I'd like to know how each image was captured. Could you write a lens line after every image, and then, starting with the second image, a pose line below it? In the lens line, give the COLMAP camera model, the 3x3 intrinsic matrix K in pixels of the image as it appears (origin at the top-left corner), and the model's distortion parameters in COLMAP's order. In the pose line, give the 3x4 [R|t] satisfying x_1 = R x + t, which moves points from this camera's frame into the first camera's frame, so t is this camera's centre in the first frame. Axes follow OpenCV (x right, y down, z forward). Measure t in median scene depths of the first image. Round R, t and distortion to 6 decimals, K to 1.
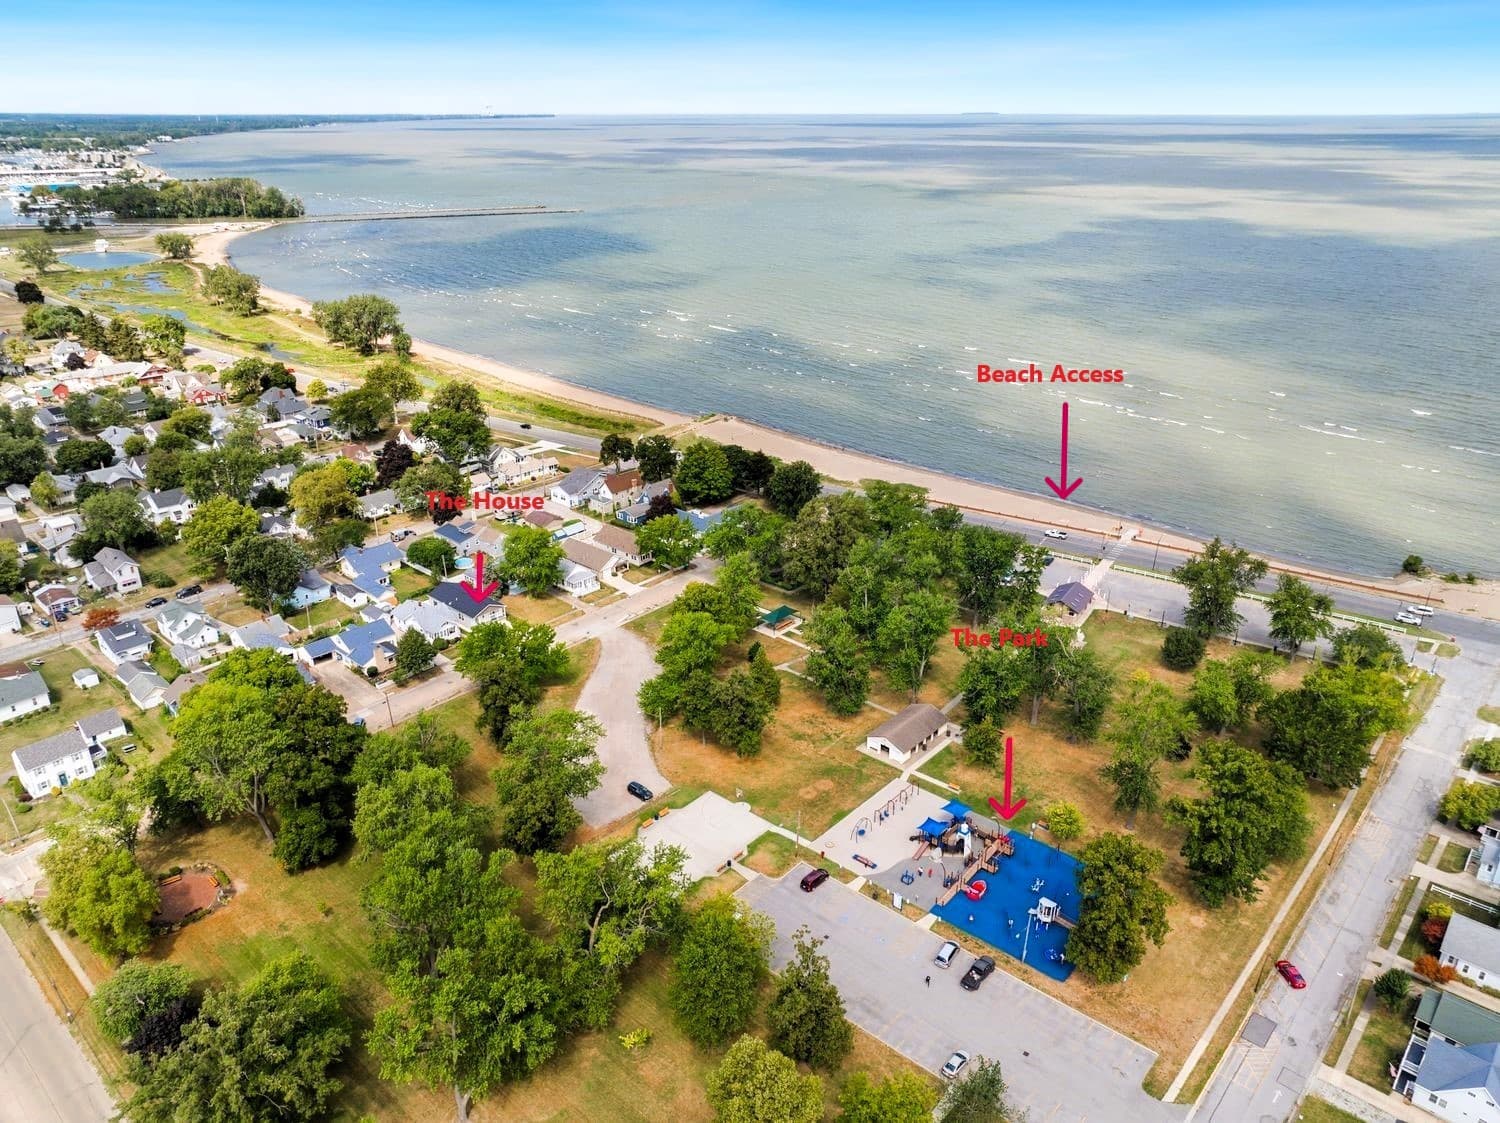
lens RADIAL K [[1053.1, 0, 750.0], [0, 1053.1, 561.5], [0, 0, 1]] dist [-0.056428, 0.004797]
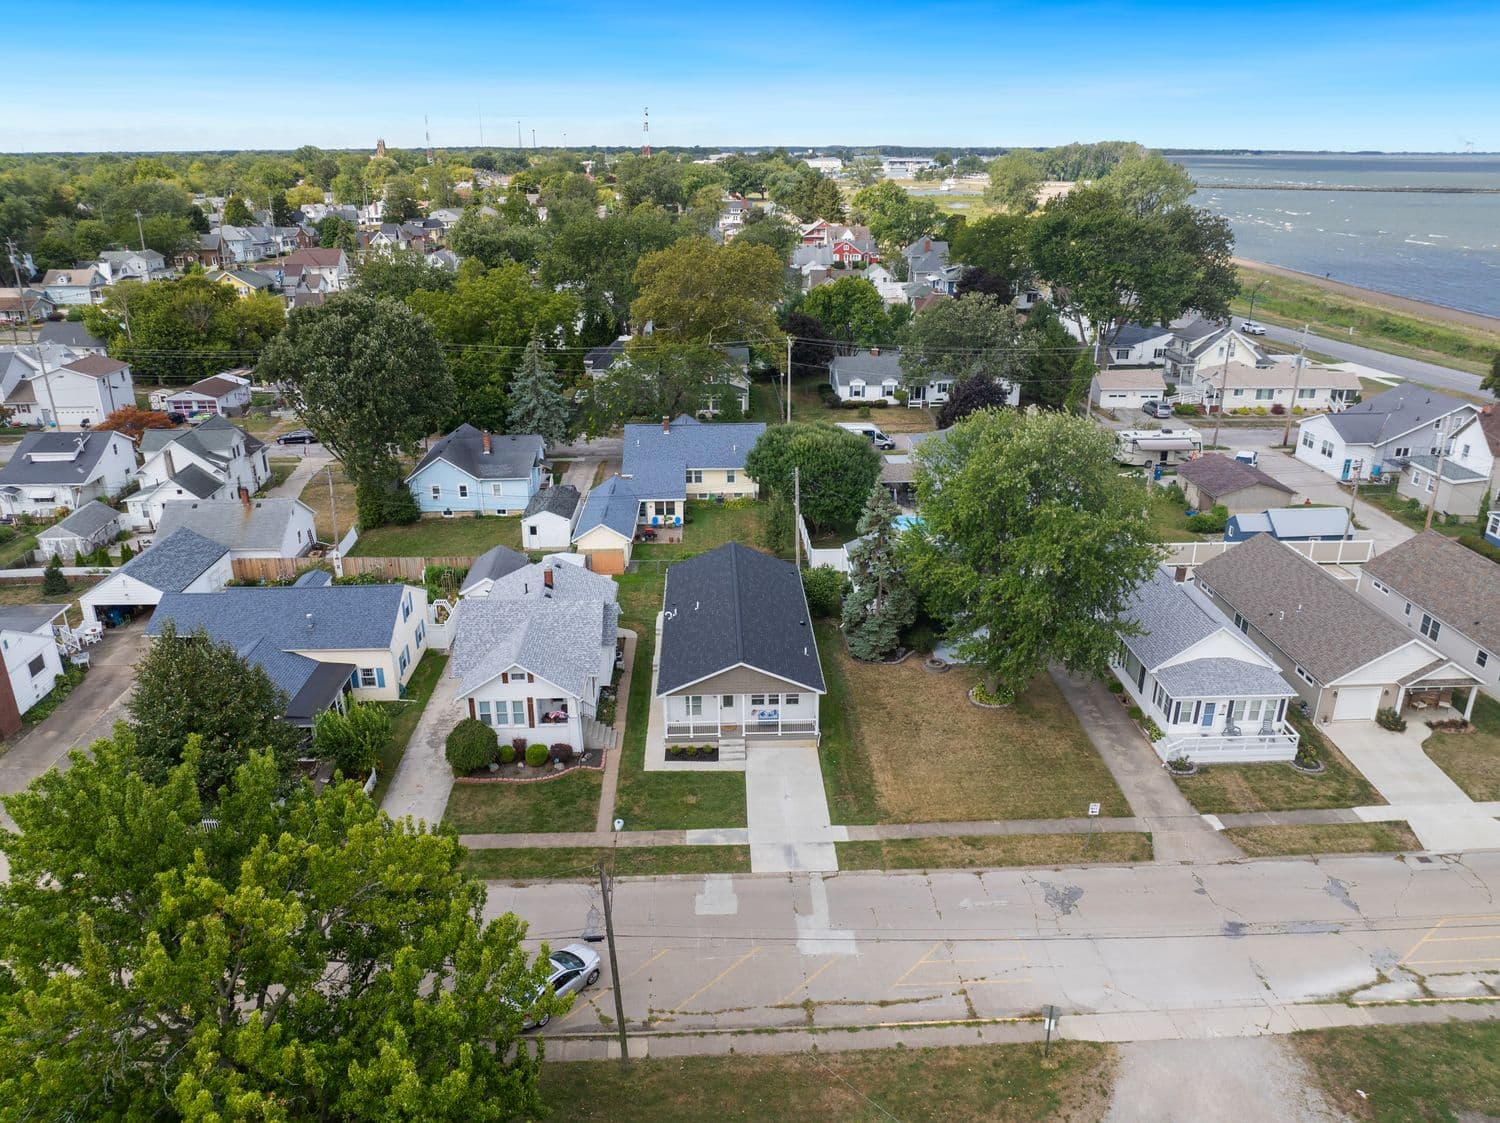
lens RADIAL K [[1053.1, 0, 750.0], [0, 1053.1, 561.5], [0, 0, 1]] dist [-0.056428, 0.004797]
pose [[0.691671, 0.252197, -0.676748, -0.073421], [-0.275682, 0.958291, 0.075356, 0.000816], [0.667526, 0.134445, 0.732348, 0.655732]]
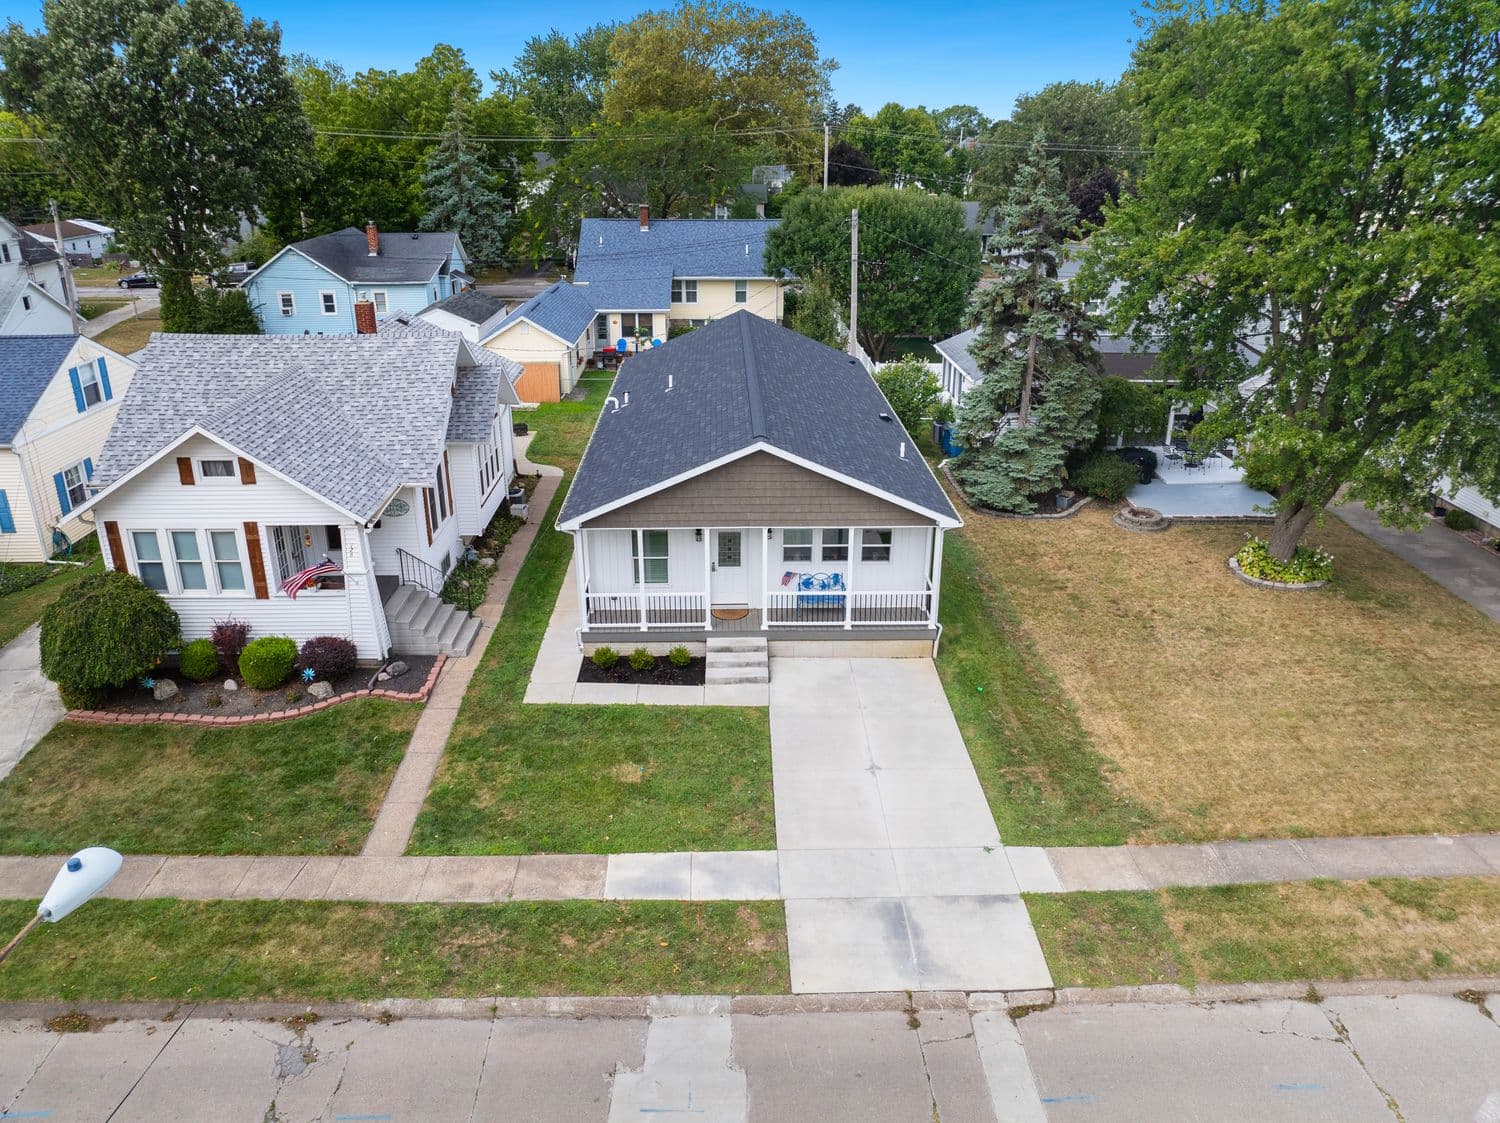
lens RADIAL K [[1053.1, 0, 750.0], [0, 1053.1, 561.5], [0, 0, 1]] dist [-0.056428, 0.004797]
pose [[0.683013, 0.265457, -0.680460, -0.145094], [-0.284717, 0.954687, 0.086652, 0.035694], [0.672629, 0.134554, 0.727644, 0.741873]]
